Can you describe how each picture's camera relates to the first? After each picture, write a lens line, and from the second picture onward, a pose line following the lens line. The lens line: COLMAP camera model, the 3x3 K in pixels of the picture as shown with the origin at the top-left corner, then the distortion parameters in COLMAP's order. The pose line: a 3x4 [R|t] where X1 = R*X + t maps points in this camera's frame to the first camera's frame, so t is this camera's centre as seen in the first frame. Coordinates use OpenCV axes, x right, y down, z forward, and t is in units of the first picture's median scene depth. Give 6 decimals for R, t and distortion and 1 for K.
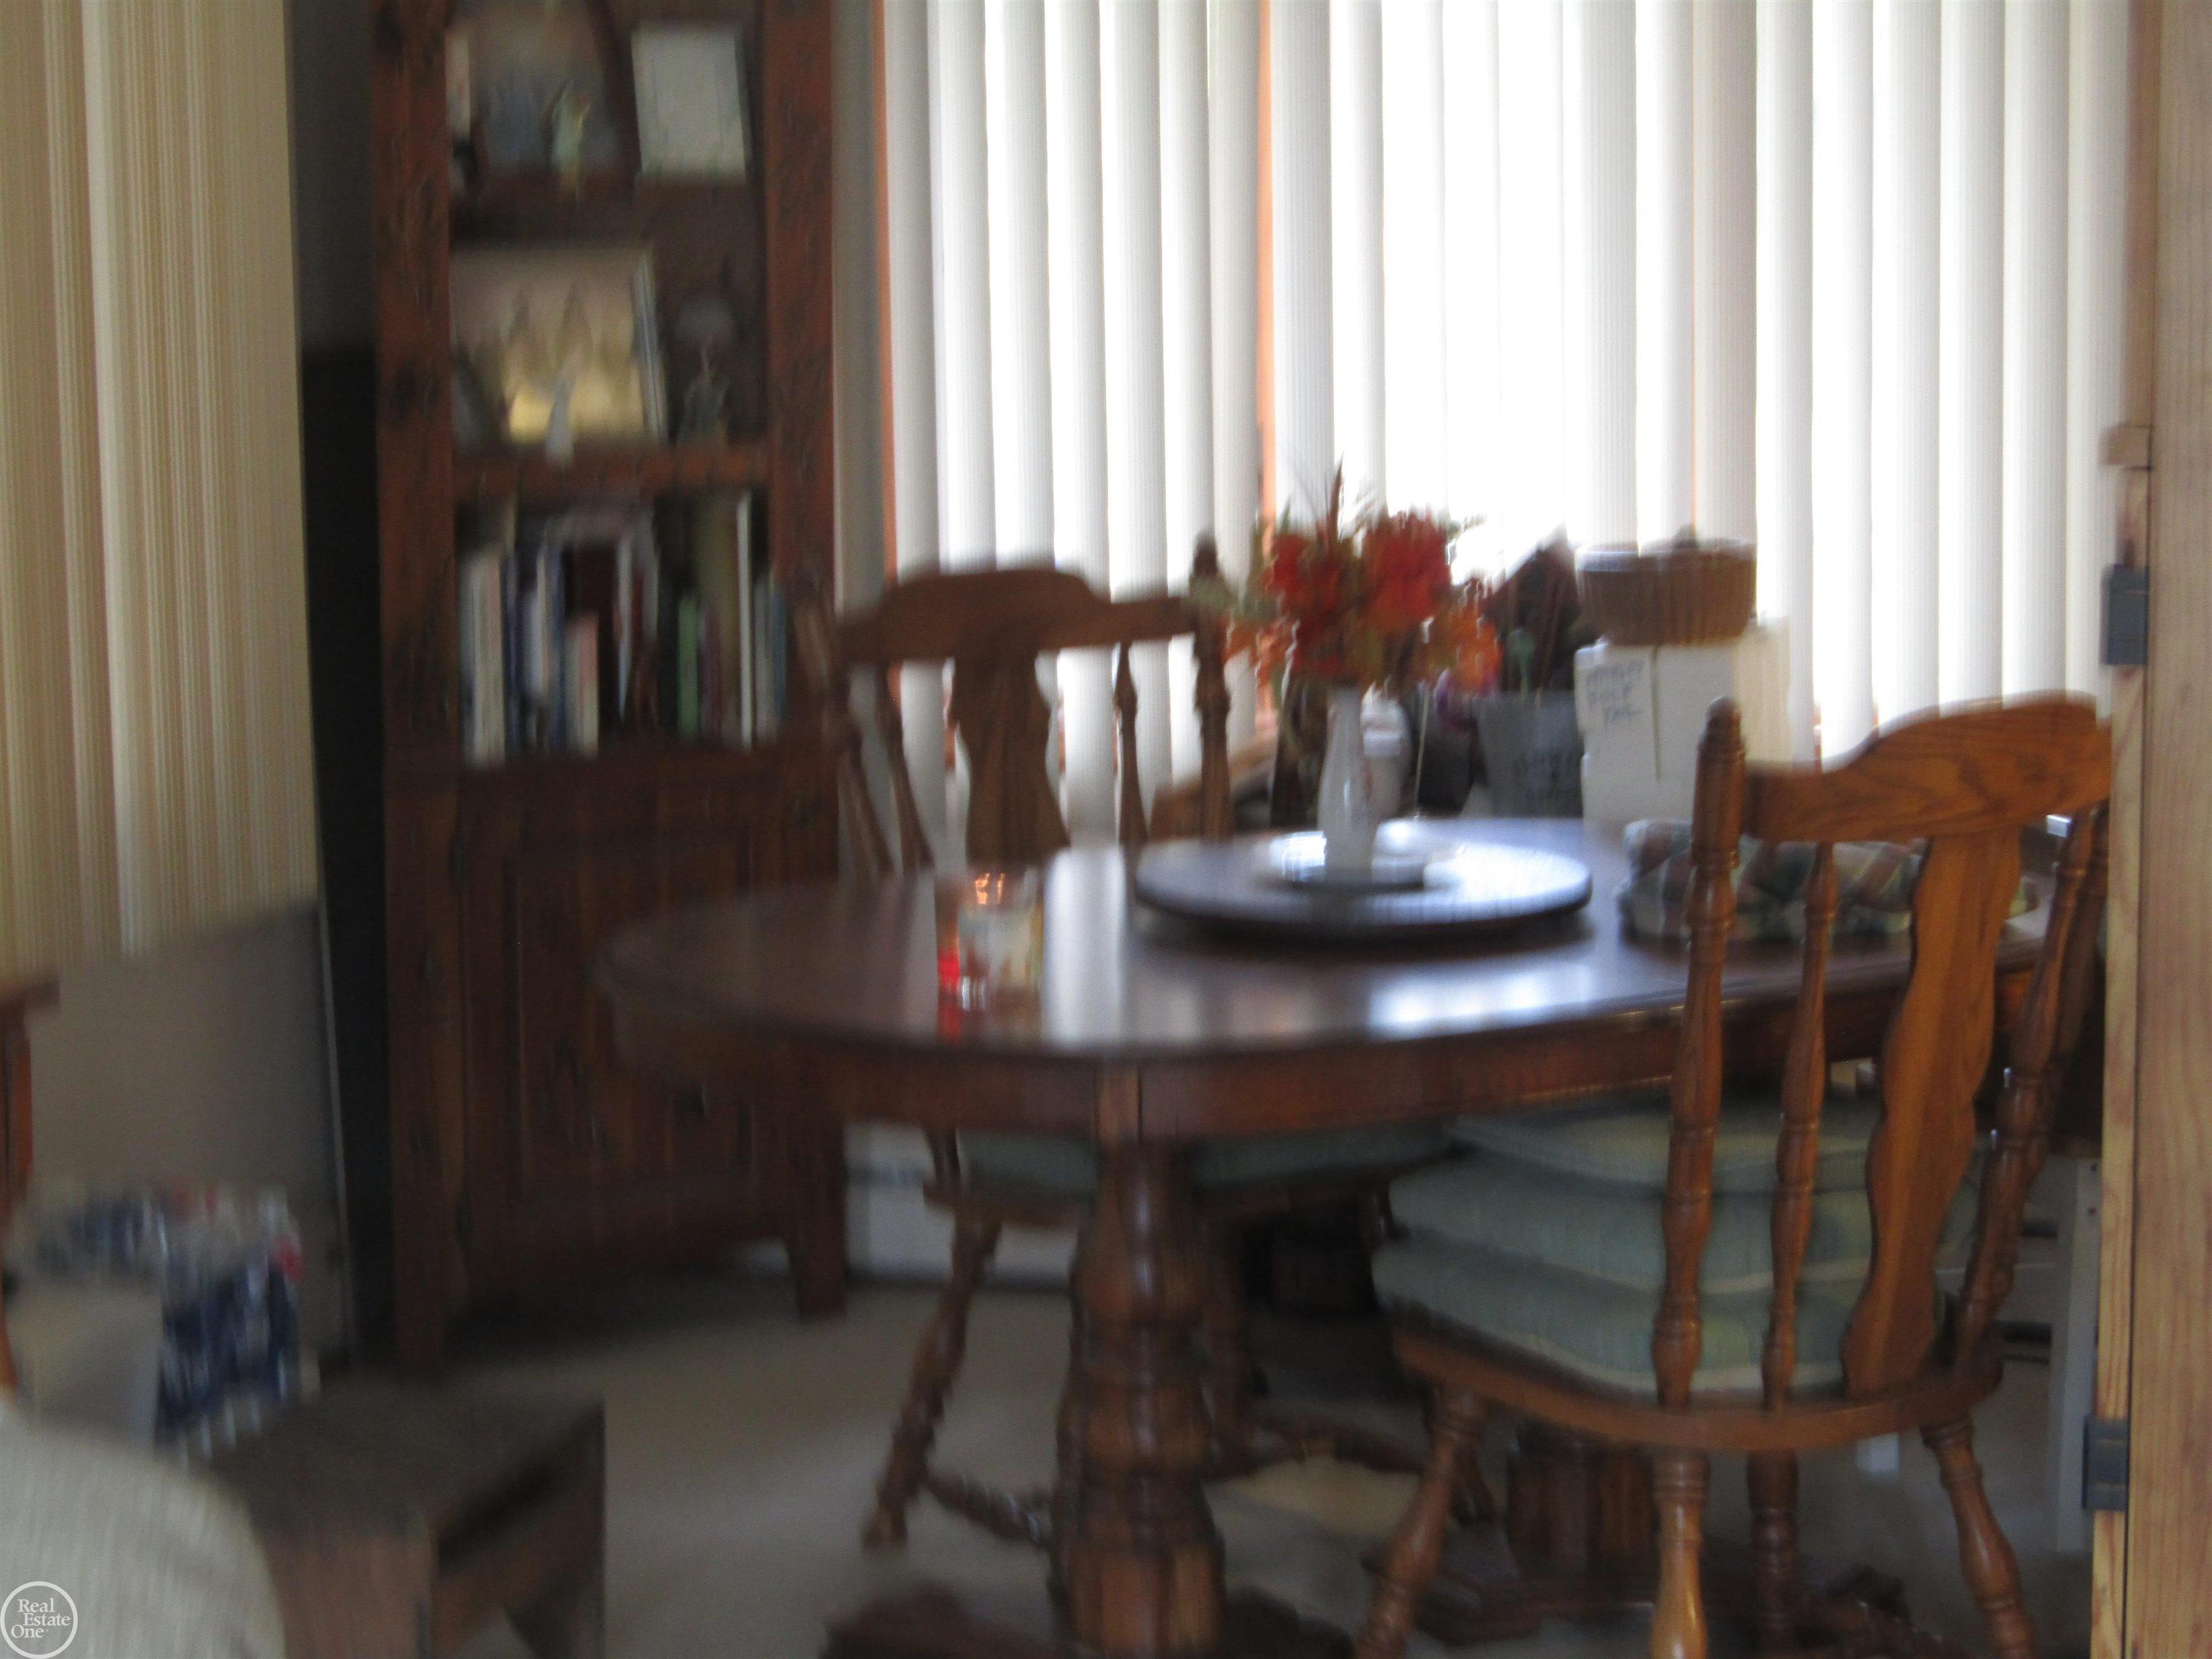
lens RADIAL K [[5274.6, 0, 1105.9], [0, 5274.6, 830.5], [0, 0, 1]] dist [-0.268561, 0.000000]
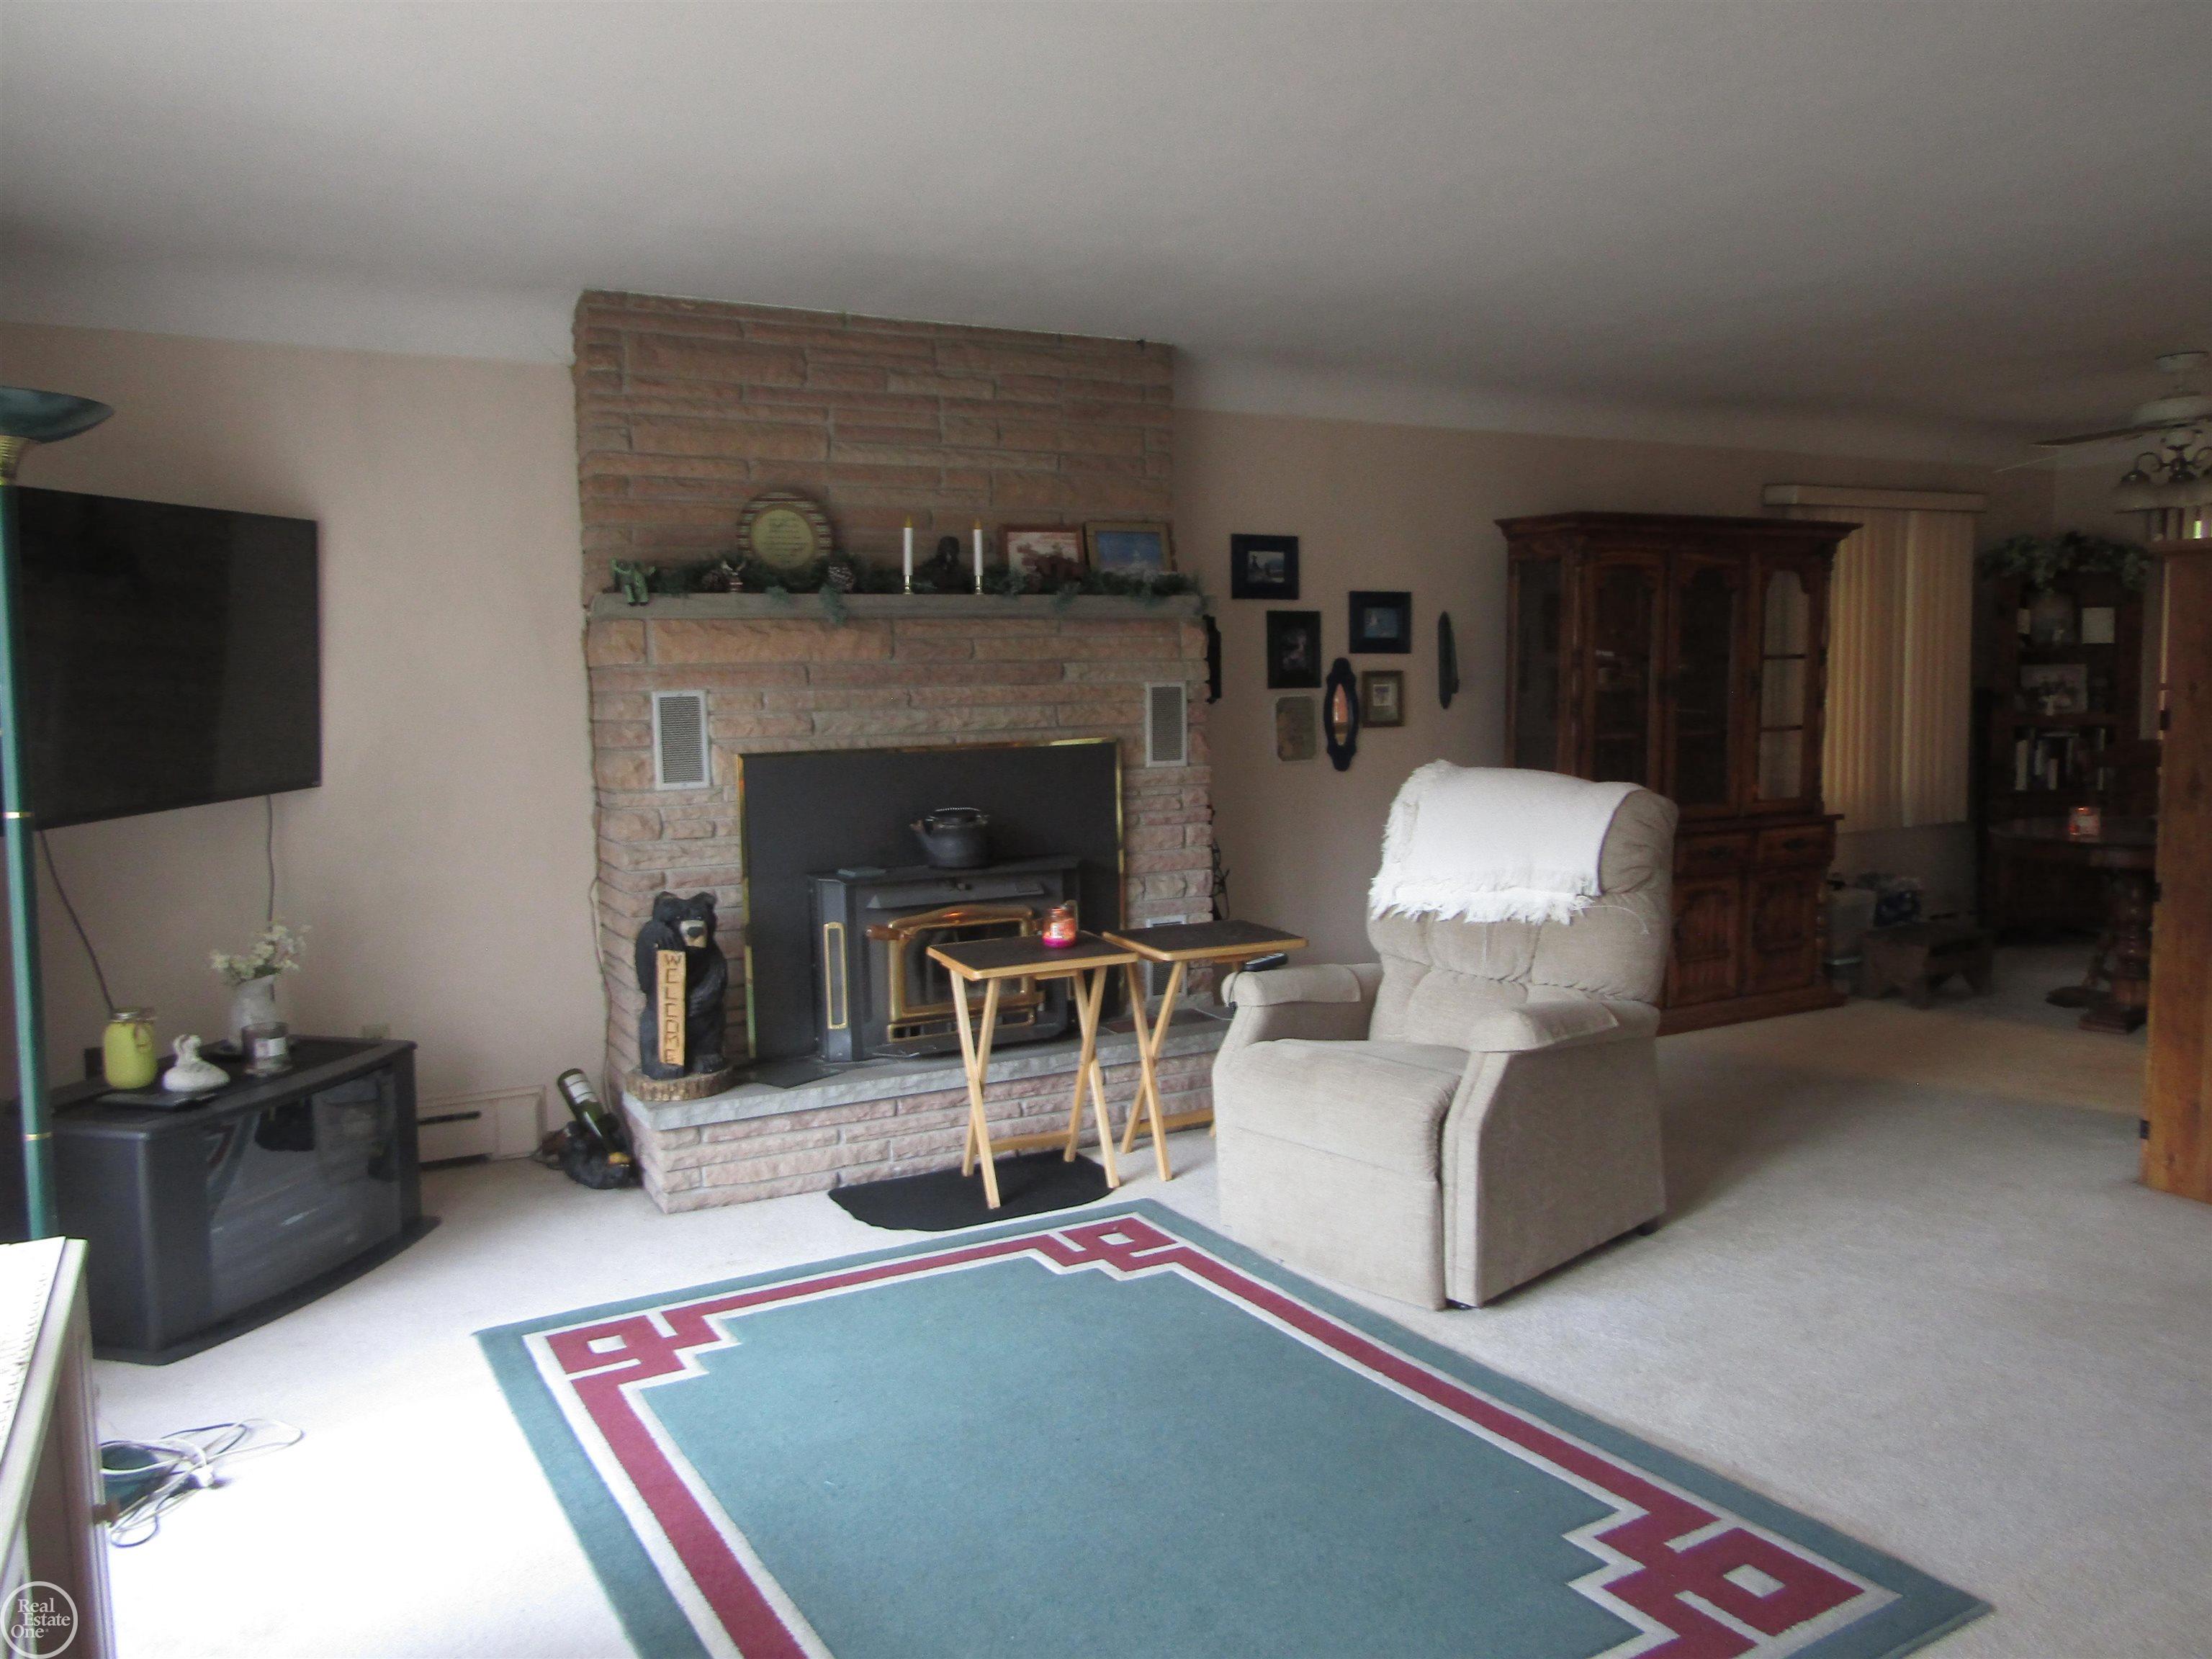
lens RADIAL K [[1586.4, 0, 1112.3], [0, 1586.4, 823.4], [0, 0, 1]] dist [-0.037698, 0.009288]
pose [[0.701726, 0.053739, -0.710417, 0.243817], [-0.071834, 0.997406, 0.004493, 0.054960], [0.708816, 0.047880, 0.703766, -0.326167]]
